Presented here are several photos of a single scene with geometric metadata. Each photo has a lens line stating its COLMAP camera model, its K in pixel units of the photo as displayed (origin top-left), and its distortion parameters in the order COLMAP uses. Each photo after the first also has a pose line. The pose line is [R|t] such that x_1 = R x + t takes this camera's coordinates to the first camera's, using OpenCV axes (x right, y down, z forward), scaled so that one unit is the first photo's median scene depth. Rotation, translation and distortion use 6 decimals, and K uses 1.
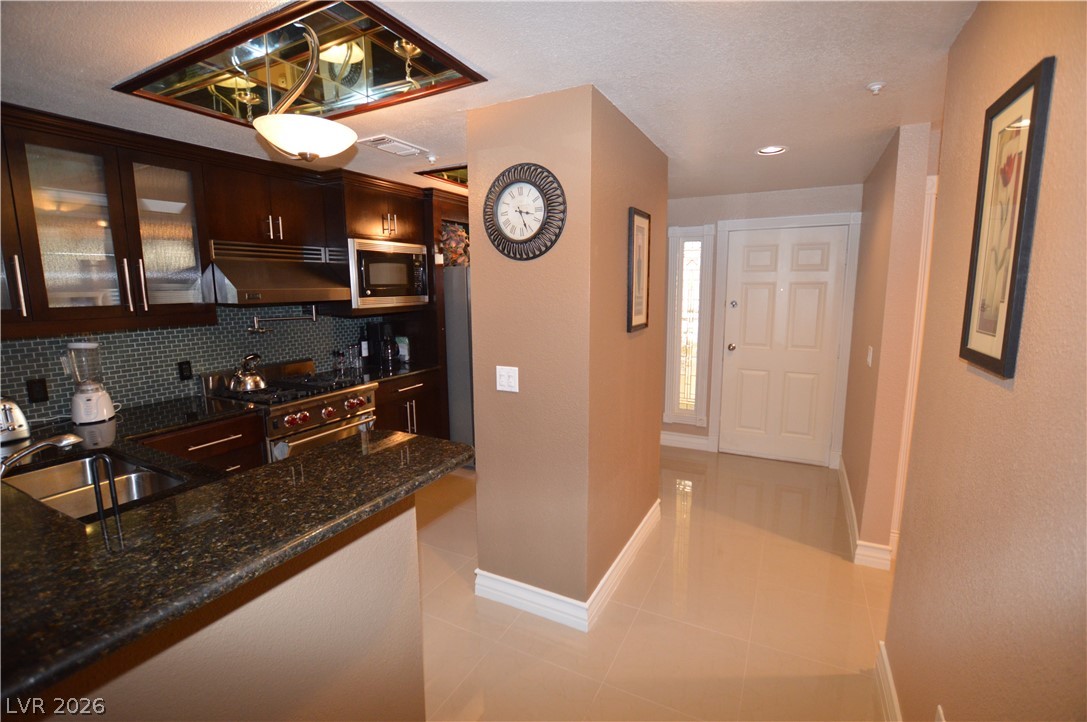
lens RADIAL K [[484.2, 0, 545.3], [0, 484.2, 359.4], [0, 0, 1]] dist [-0.025188, 0.000004]
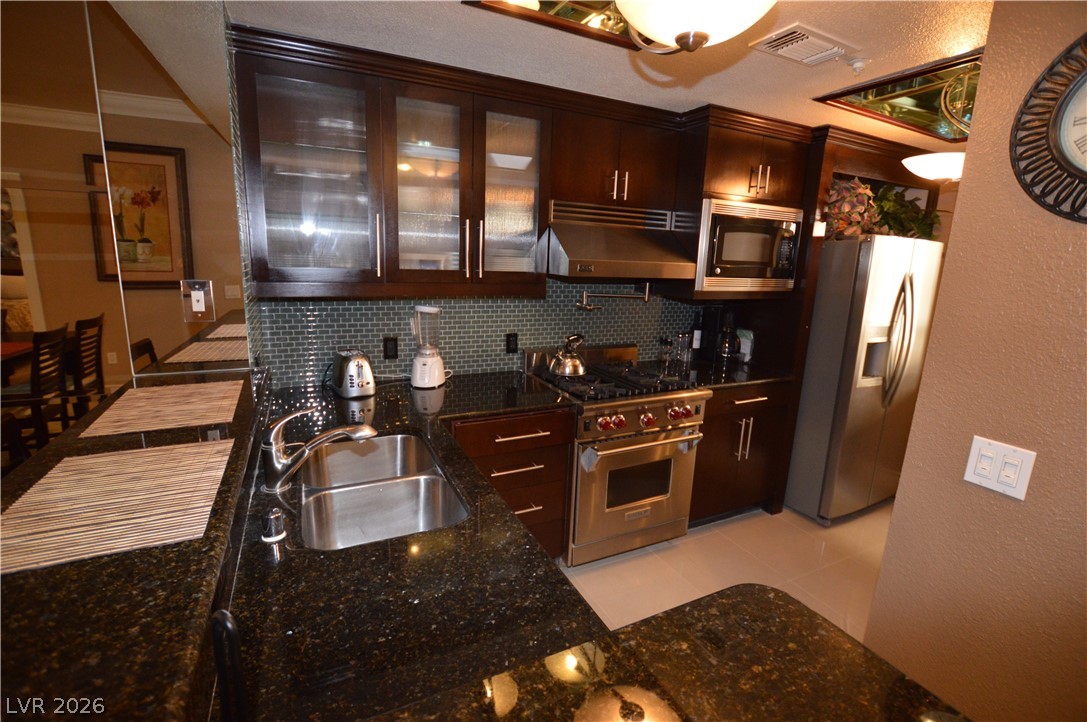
lens RADIAL K [[484.2, 0, 546.7], [0, 484.2, 359.9], [0, 0, 1]] dist [-0.025188, 0.000004]
pose [[0.806486, 0.159971, -0.569201, -0.148831], [-0.130960, 0.987122, 0.091873, -0.040066], [0.576567, 0.000448, 0.817049, 0.256807]]
